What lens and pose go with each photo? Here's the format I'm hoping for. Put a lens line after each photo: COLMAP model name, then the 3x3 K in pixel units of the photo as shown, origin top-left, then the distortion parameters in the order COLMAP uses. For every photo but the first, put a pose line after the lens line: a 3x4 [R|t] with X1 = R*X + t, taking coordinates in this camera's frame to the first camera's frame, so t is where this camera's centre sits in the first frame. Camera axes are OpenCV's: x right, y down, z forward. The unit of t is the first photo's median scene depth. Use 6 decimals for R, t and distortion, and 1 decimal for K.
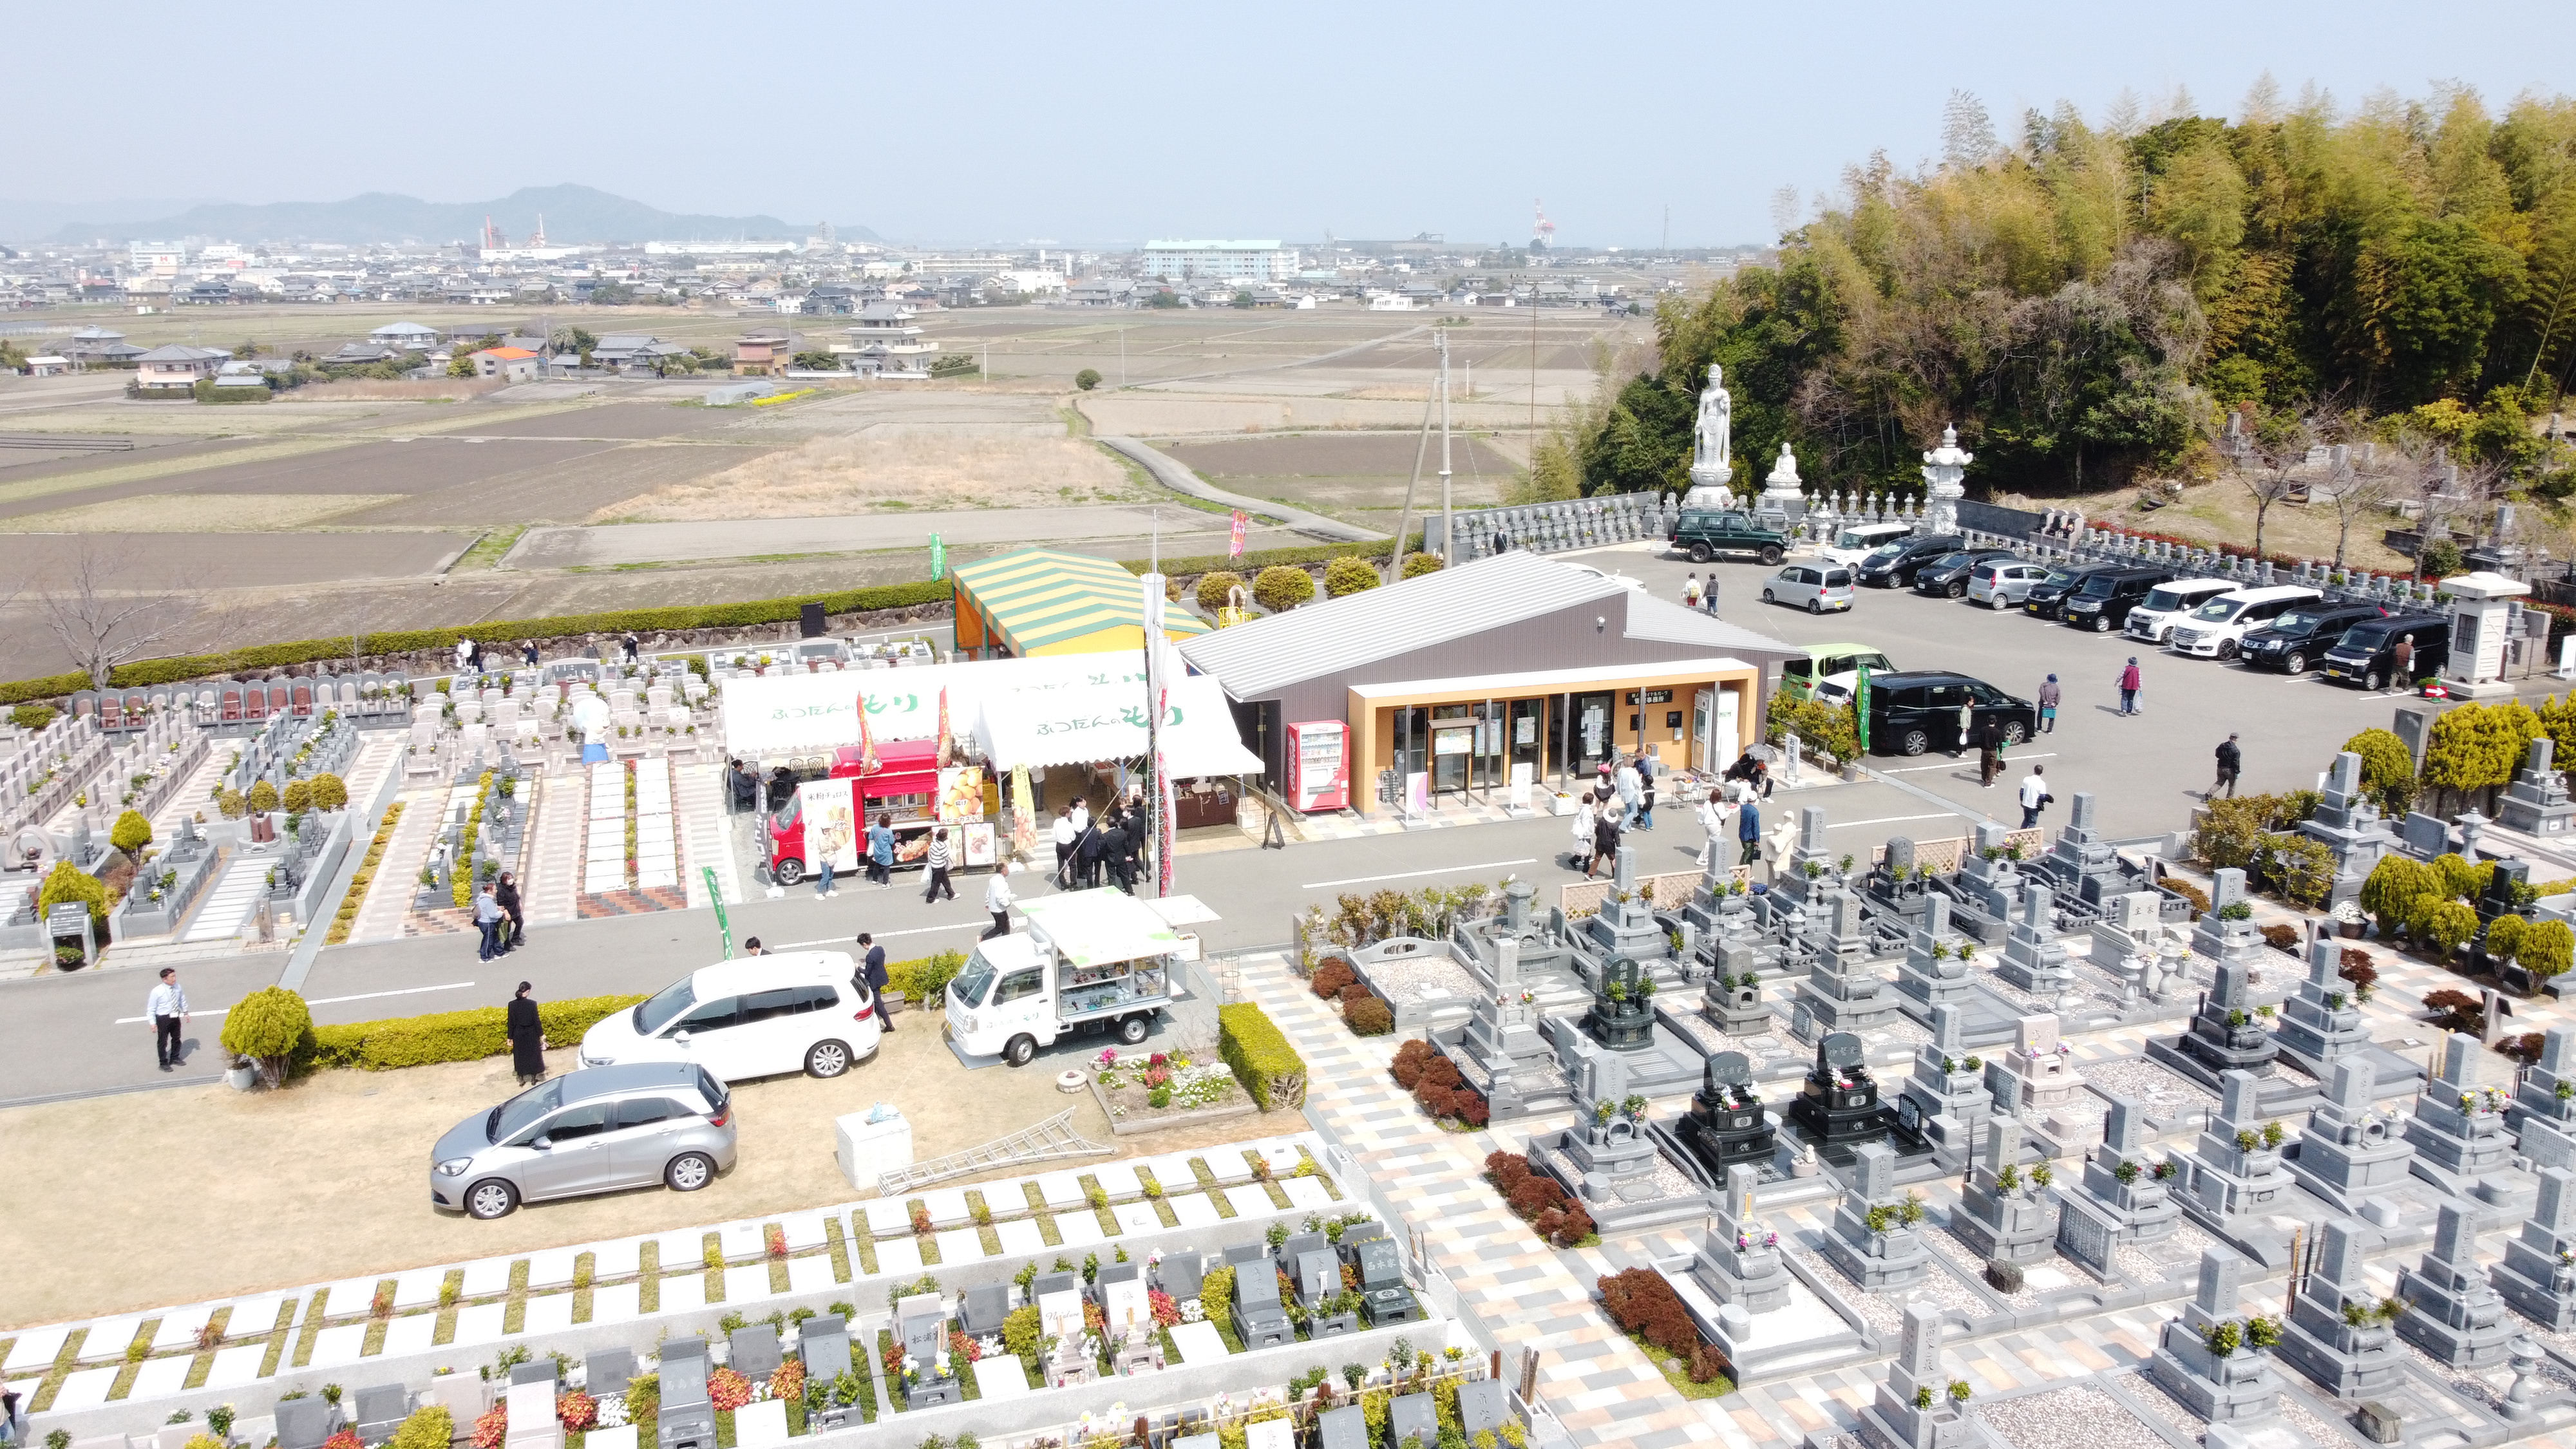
lens RADIAL K [[1961.6, 0, 1288.5], [0, 1961.6, 717.5], [0, 0, 1]] dist [-0.001525, -0.002991]
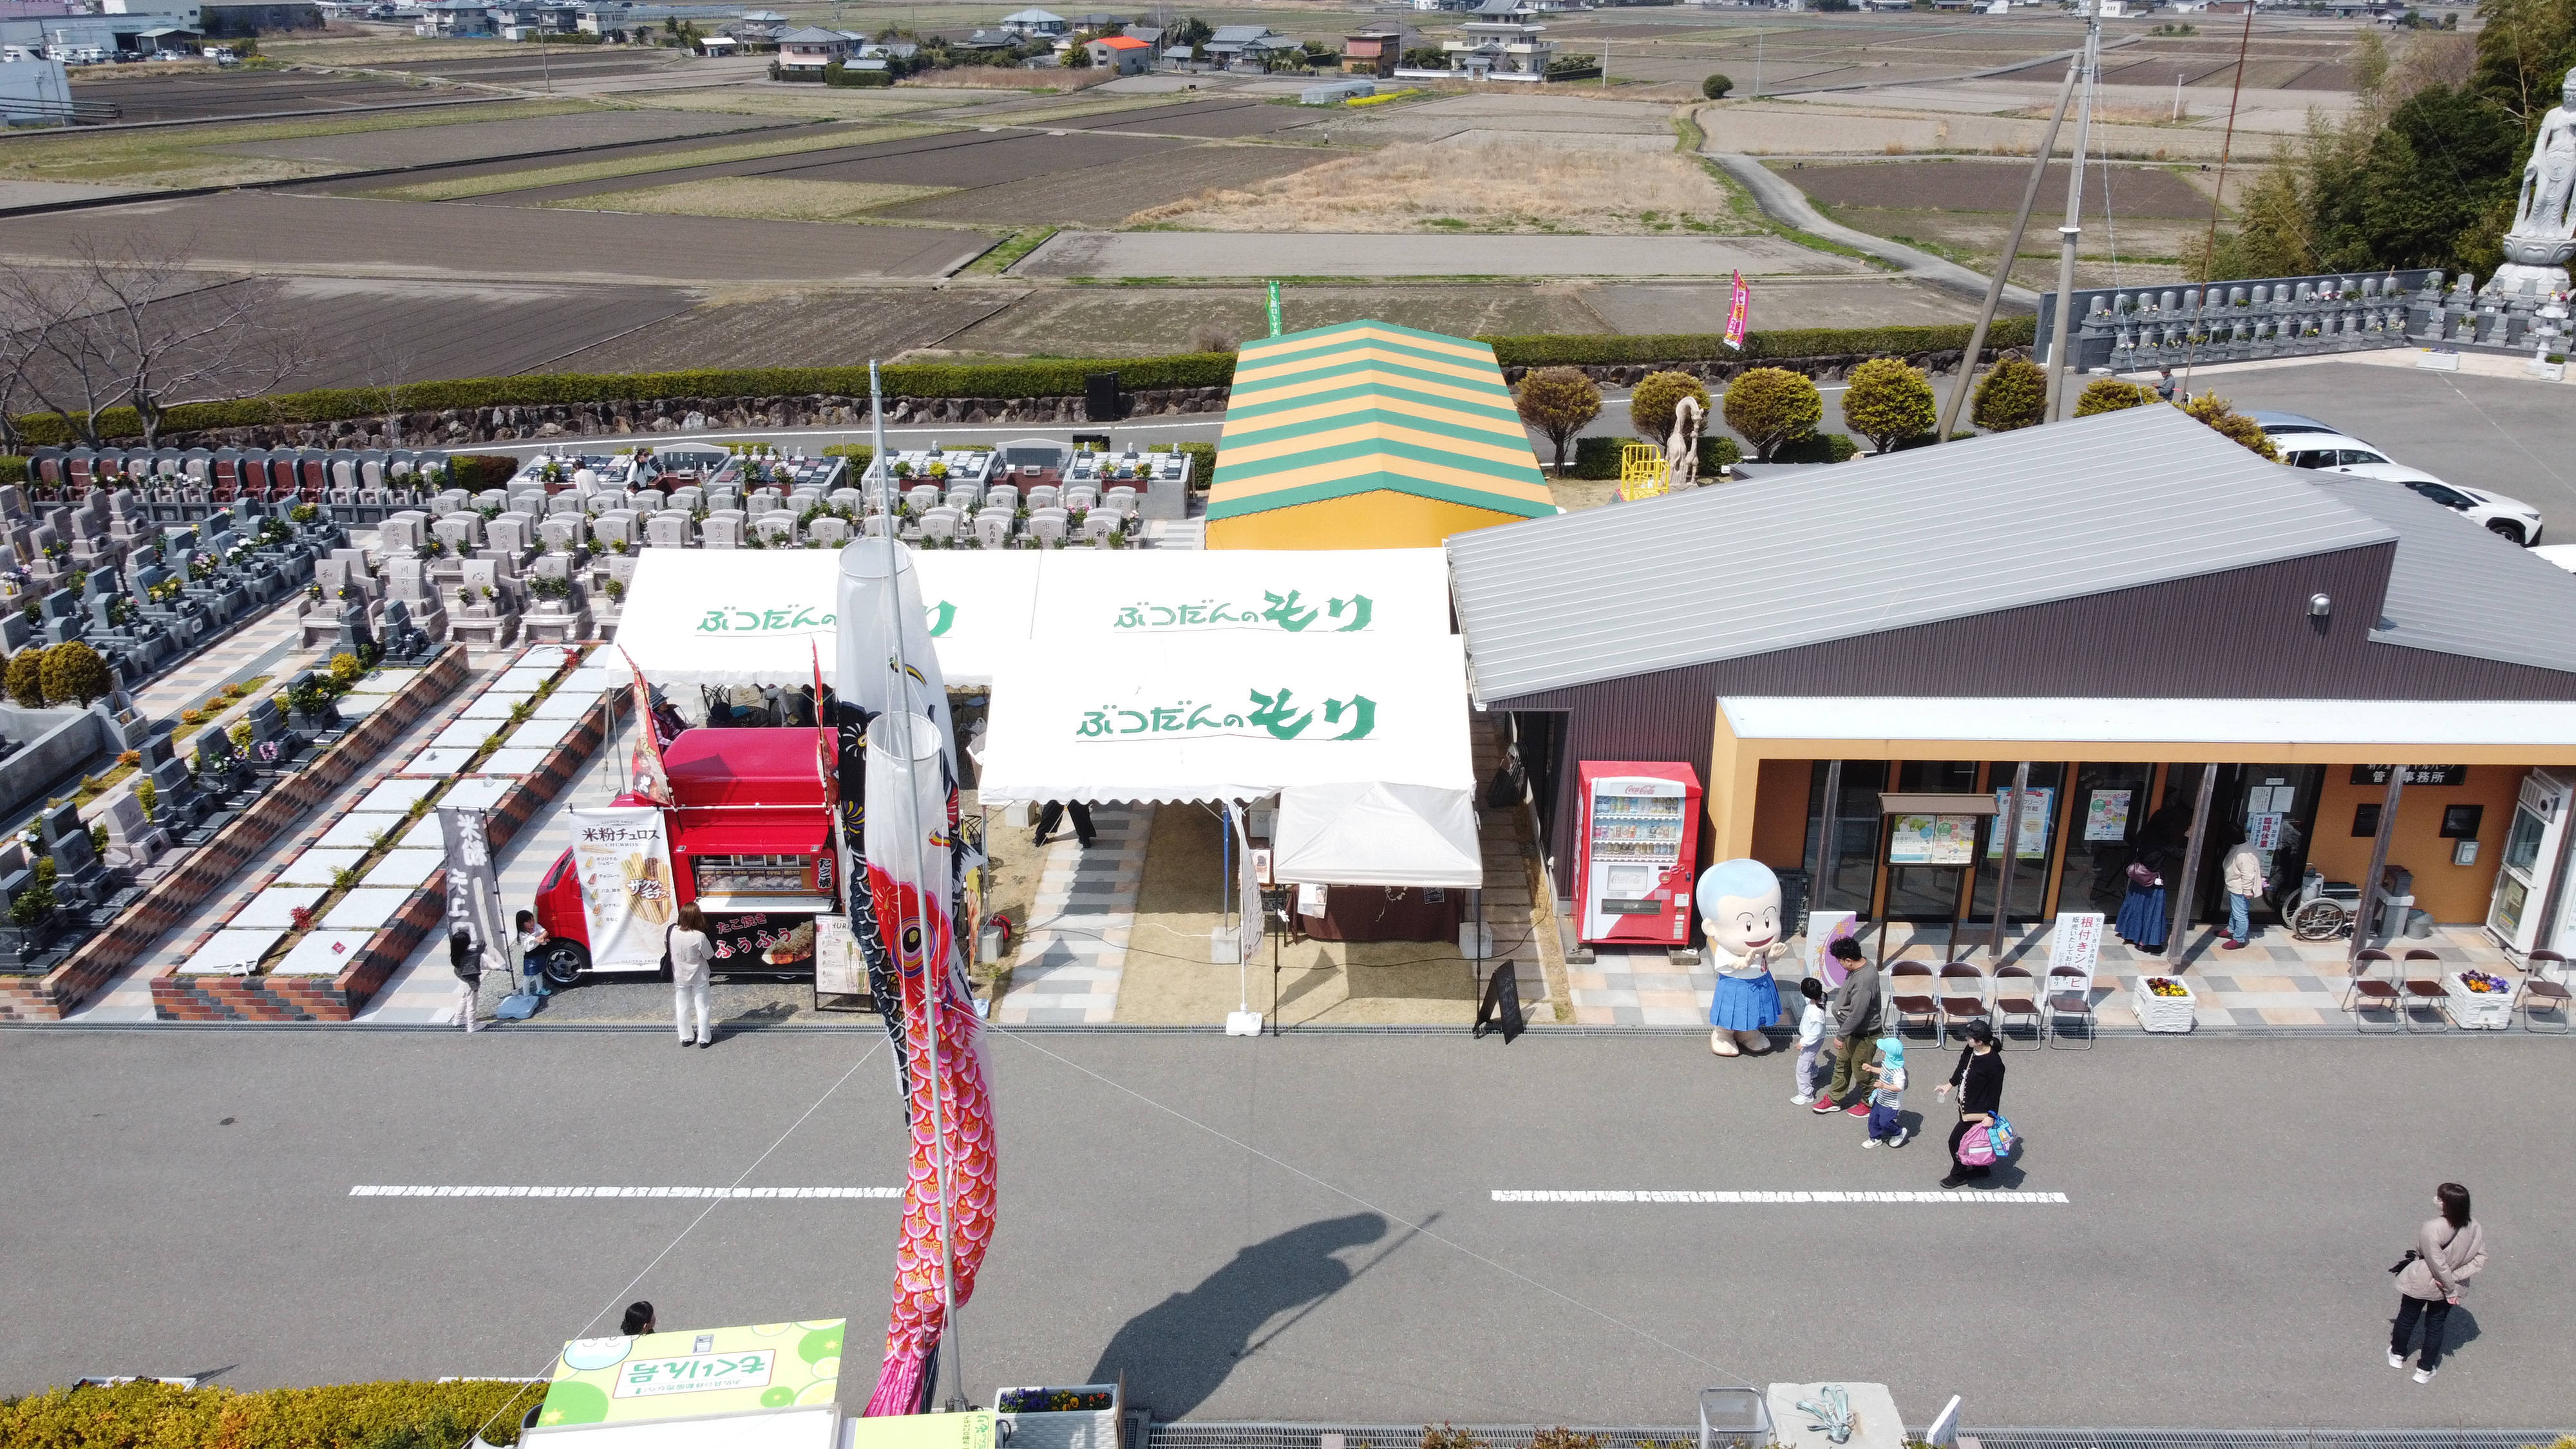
lens RADIAL K [[1961.6, 0, 1289.8], [0, 1961.6, 710.5], [0, 0, 1]] dist [-0.001525, -0.002991]
pose [[0.948128, 0.120983, -0.293965, 0.038687], [-0.079833, 0.985730, 0.148197, -0.040147], [0.307700, -0.117042, 0.944257, 0.274669]]
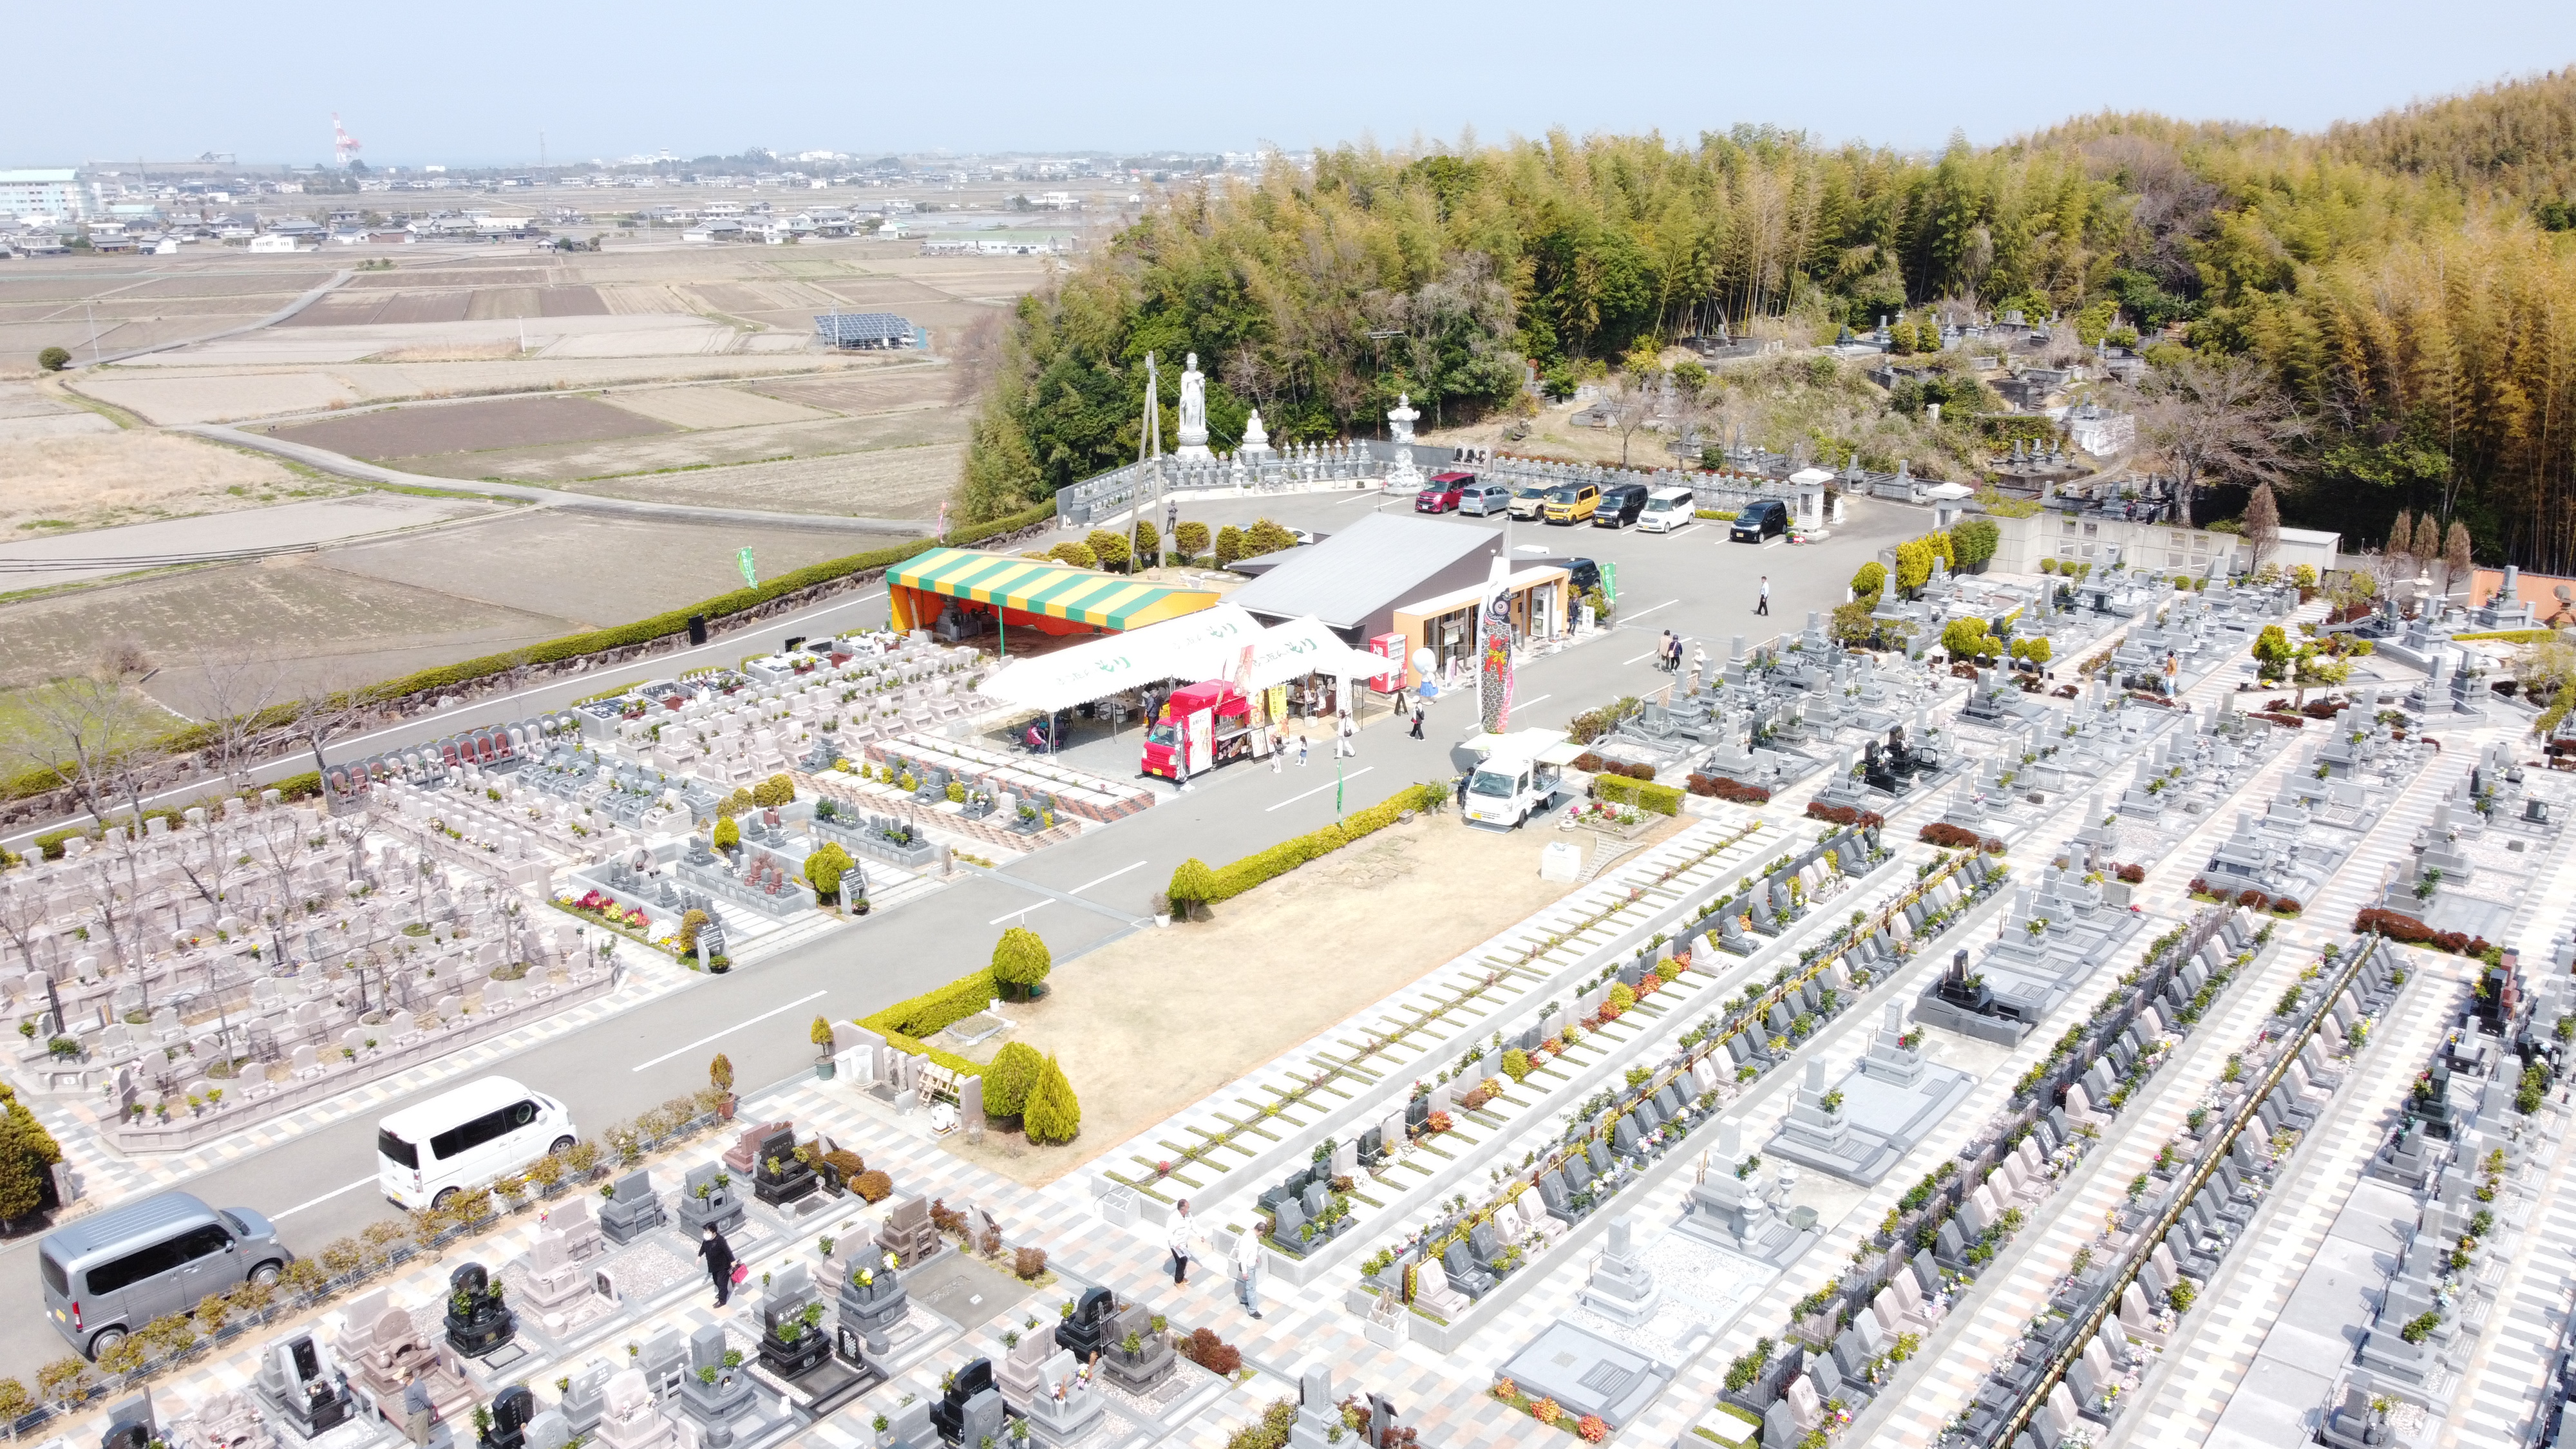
lens RADIAL K [[1961.6, 0, 1295.2], [0, 1961.6, 723.0], [0, 0, 1]] dist [-0.001525, -0.002991]
pose [[0.840685, -0.157333, 0.518165, -0.464194], [0.133954, 0.987546, 0.082521, -0.036045], [-0.524695, 0.000036, 0.851290, -0.161891]]
